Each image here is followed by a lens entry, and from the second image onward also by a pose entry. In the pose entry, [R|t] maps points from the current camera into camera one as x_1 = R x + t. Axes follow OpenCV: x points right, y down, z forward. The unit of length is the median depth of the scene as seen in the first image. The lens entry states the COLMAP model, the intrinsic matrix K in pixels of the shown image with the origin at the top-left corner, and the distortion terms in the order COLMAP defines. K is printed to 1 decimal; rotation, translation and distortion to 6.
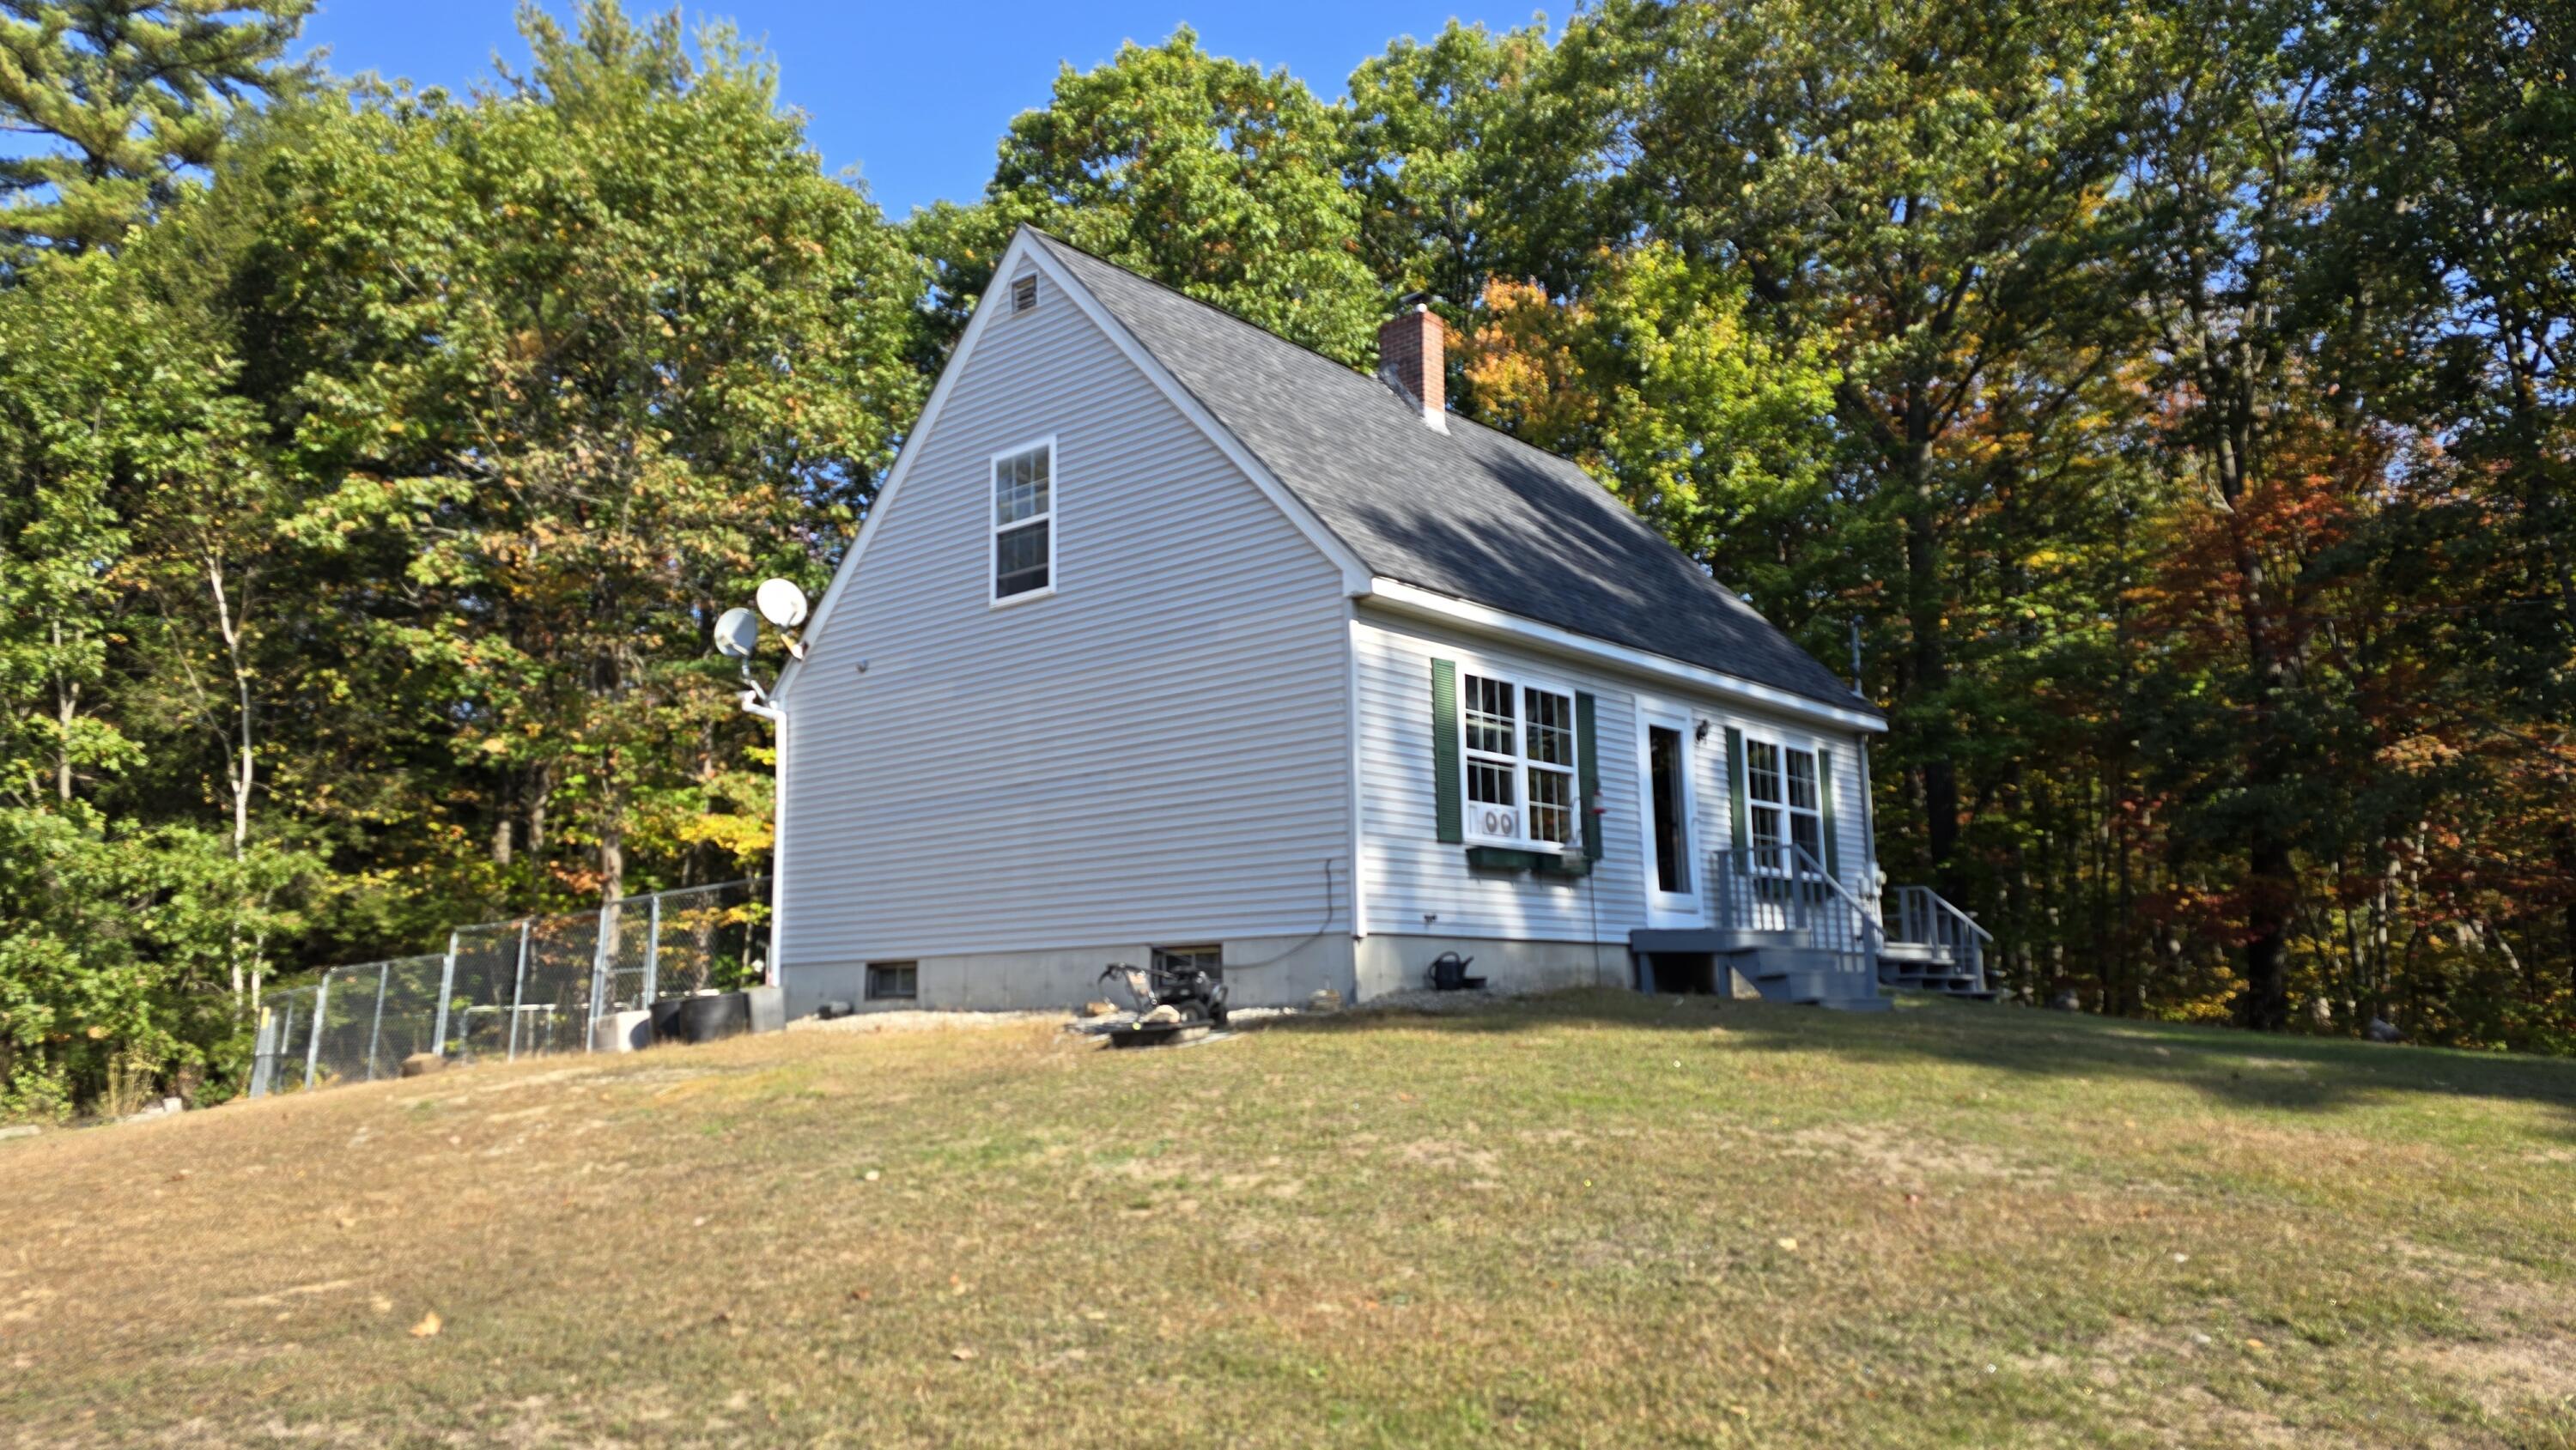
lens RADIAL K [[1726.2, 0, 1295.6], [0, 1726.2, 704.9], [0, 0, 1]] dist [0.038118, -0.037303]
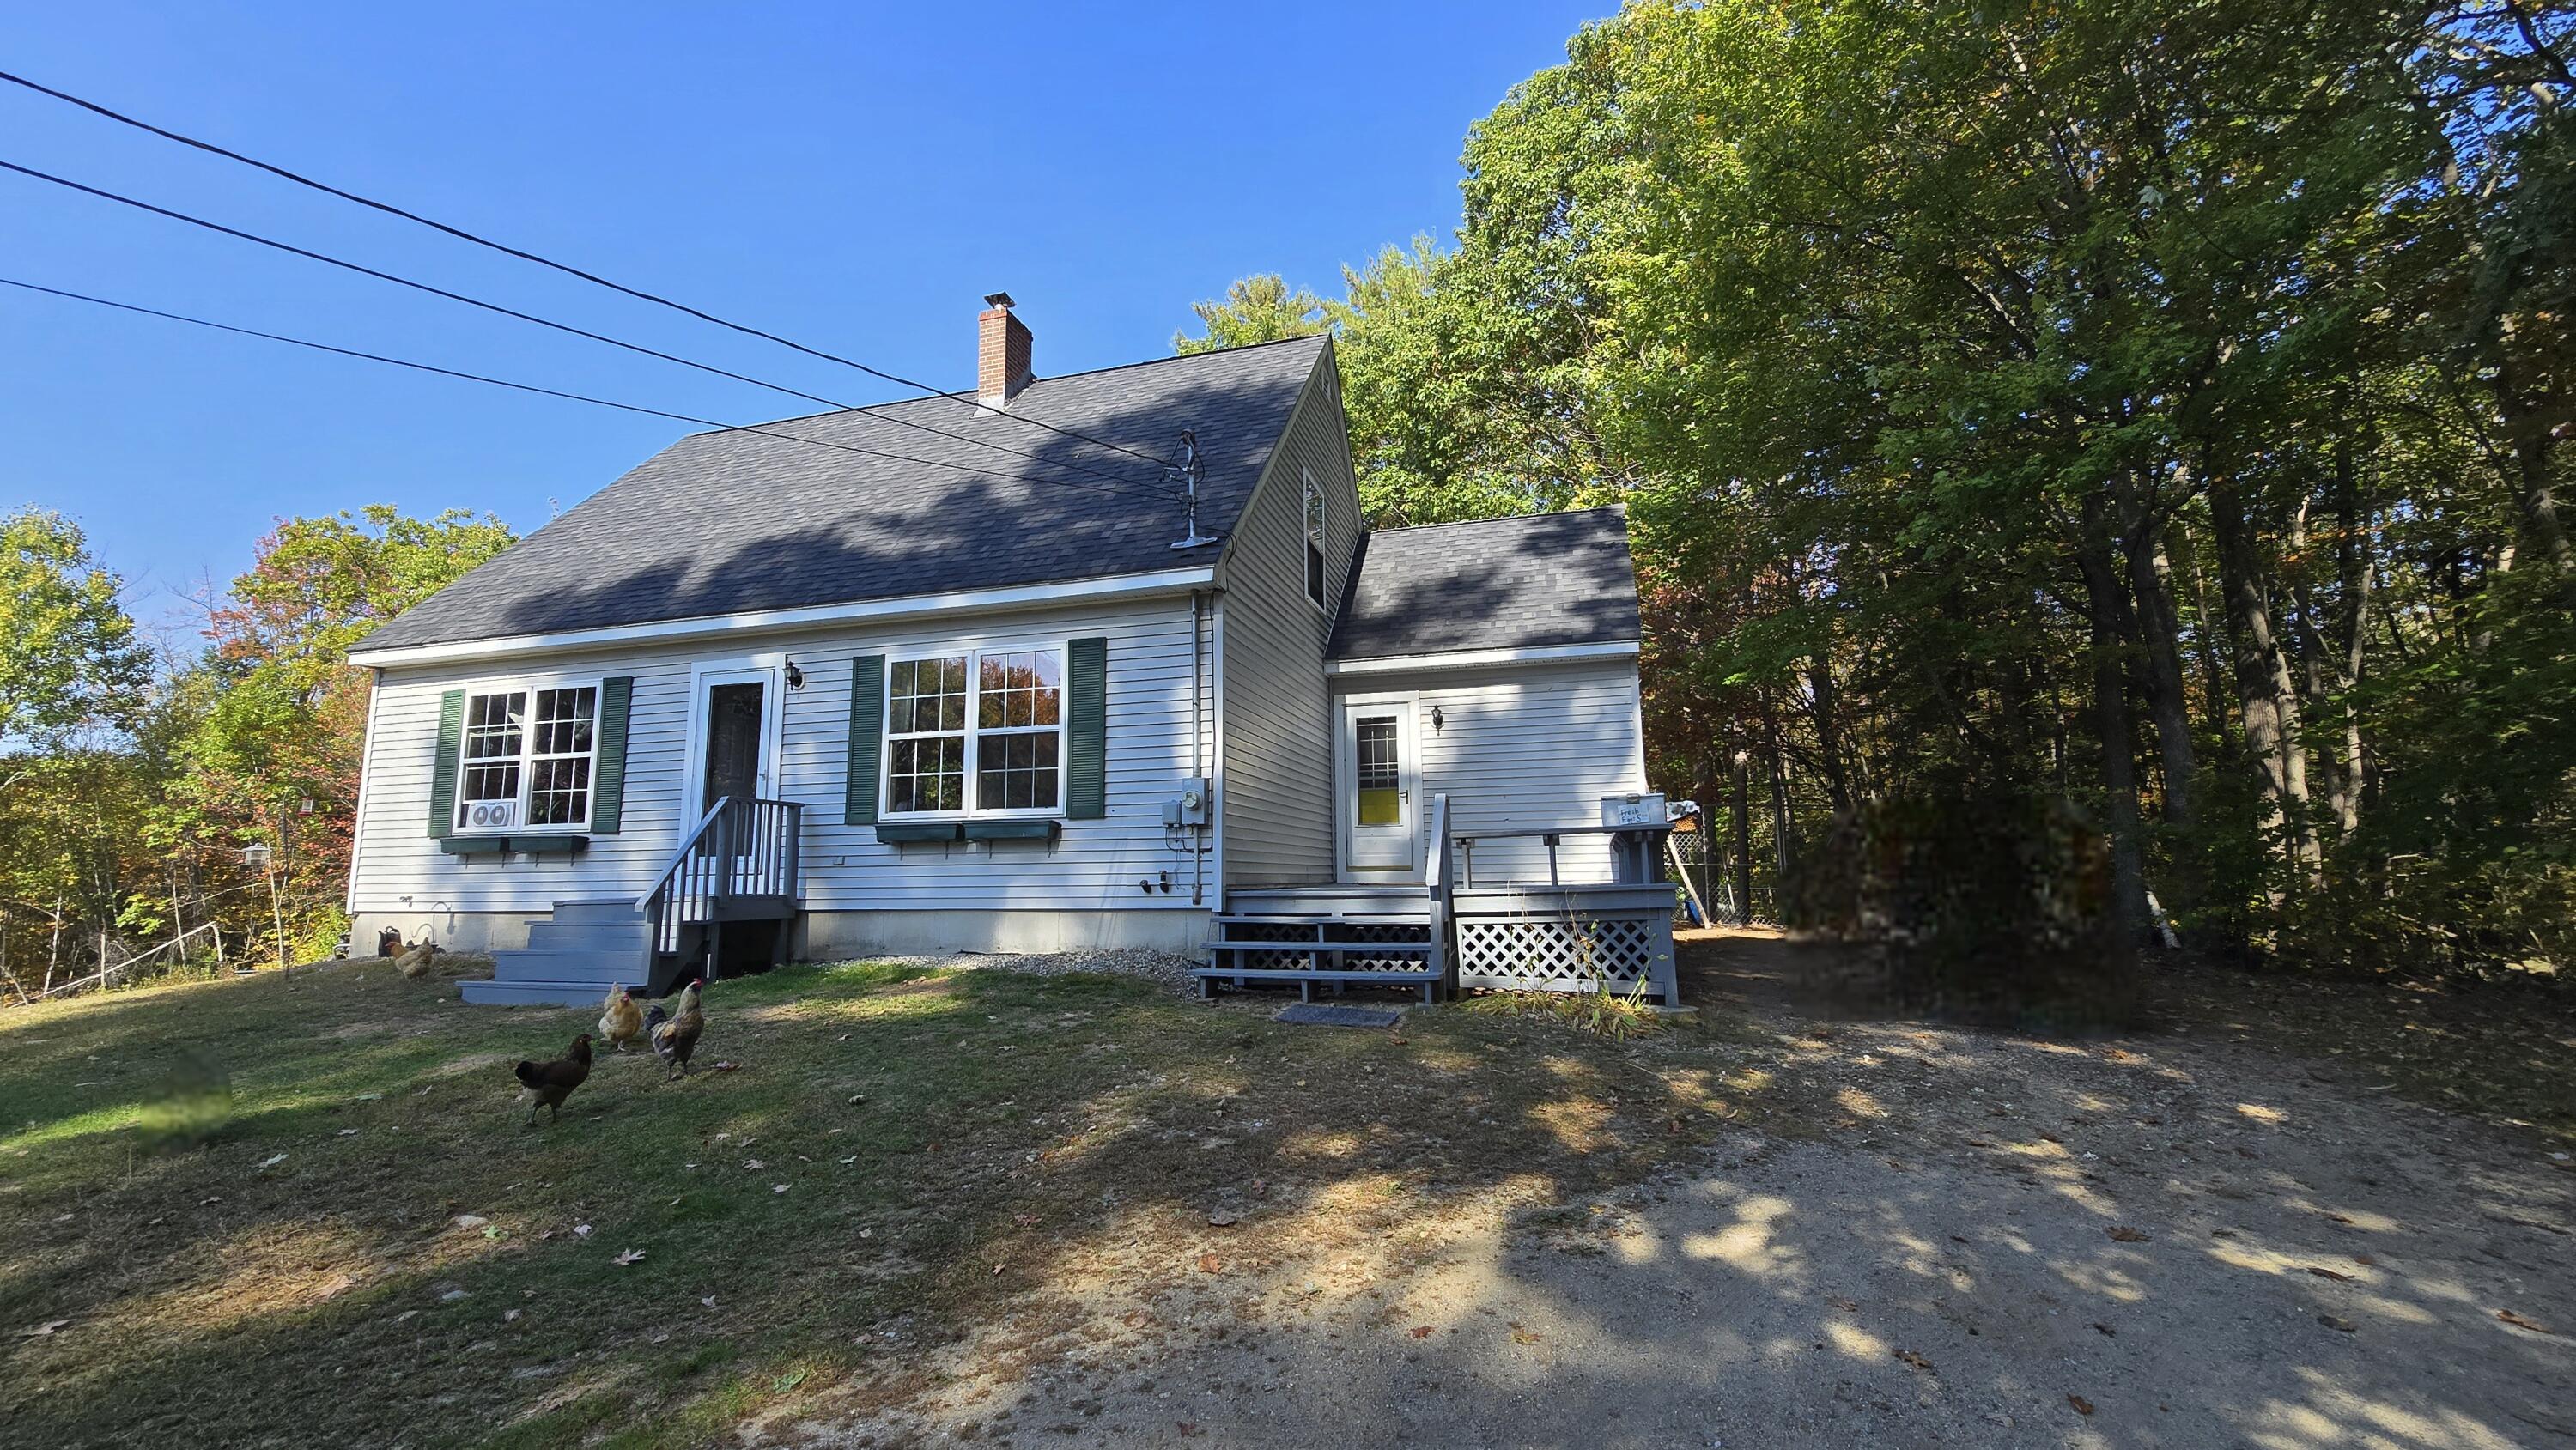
lens RADIAL K [[1060.0, 0, 1301.8], [0, 1060.0, 732.3], [0, 0, 1]] dist [-0.005142, 0.002234]
pose [[0.414265, -0.121193, -0.902052, 0.822337], [0.160689, 0.985265, -0.058577, 0.117476], [0.895859, -0.120684, 0.427635, 0.972585]]
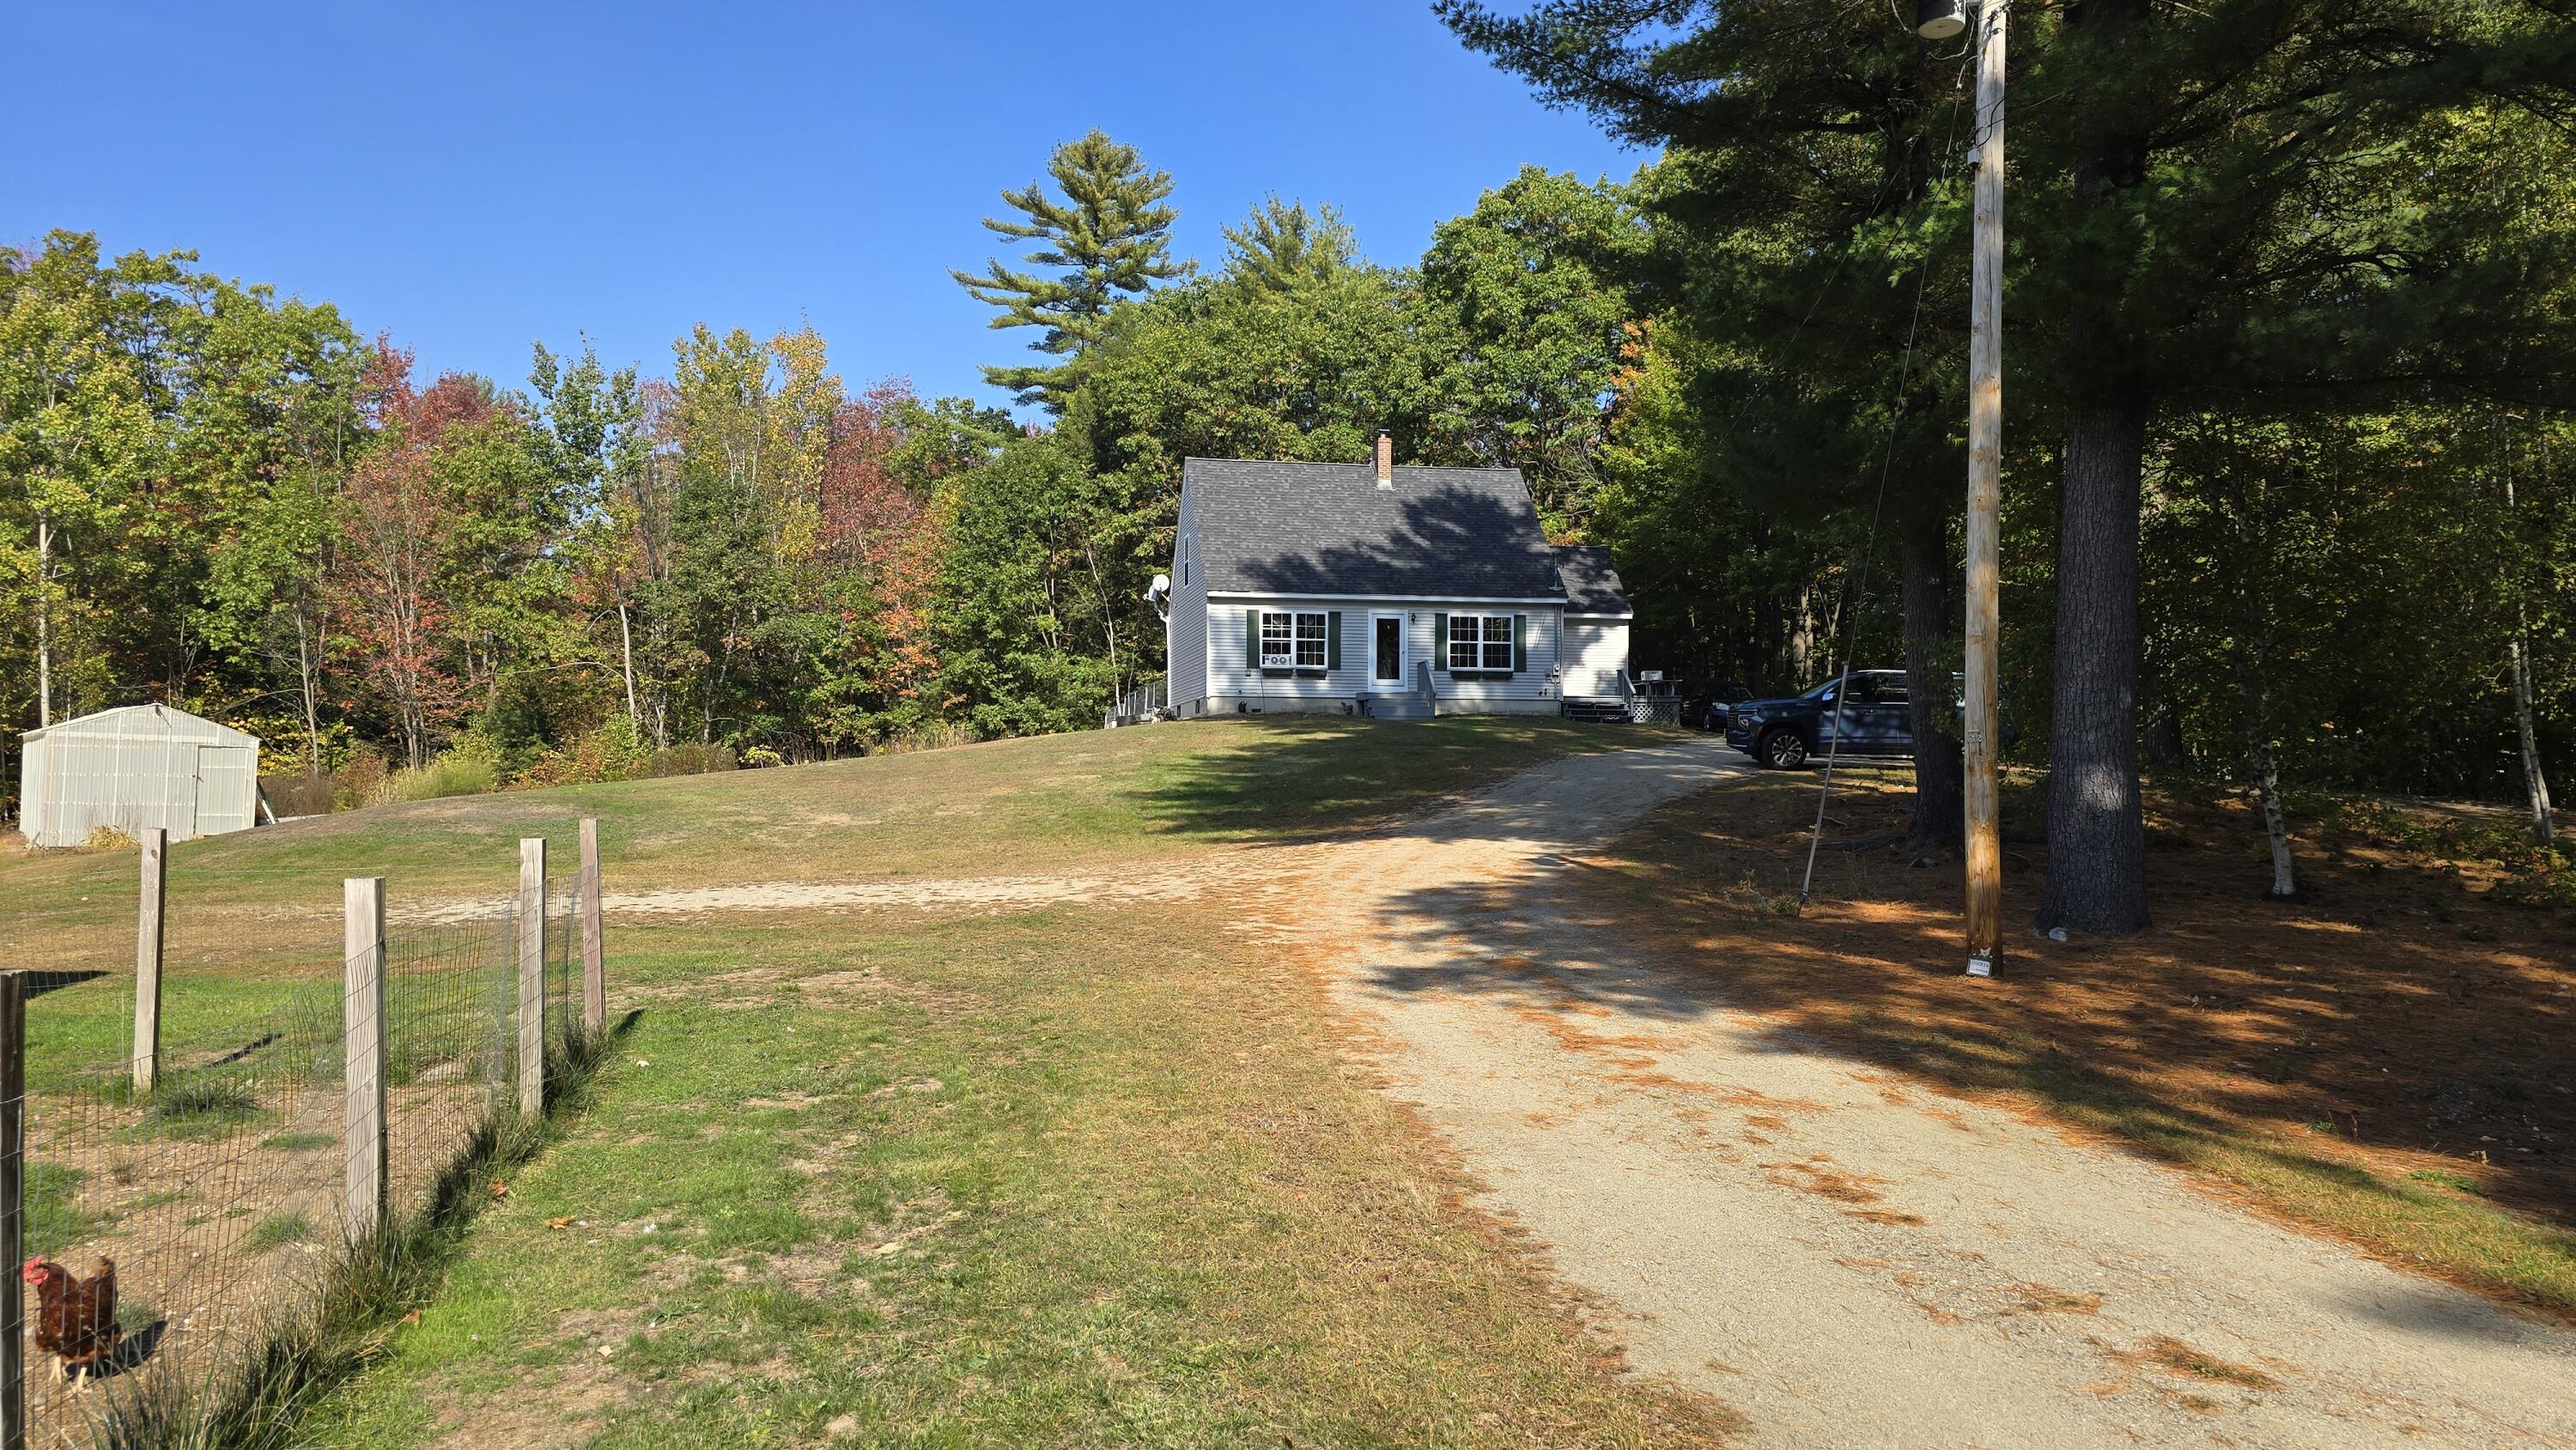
lens RADIAL K [[1726.2, 0, 1279.1], [0, 1726.2, 743.7], [0, 0, 1]] dist [0.038118, -0.037303]
pose [[0.785425, 0.008885, -0.618892, 1.661604], [0.092211, 0.987059, 0.131194, -0.155889], [0.612049, -0.160112, 0.774442, -1.164766]]
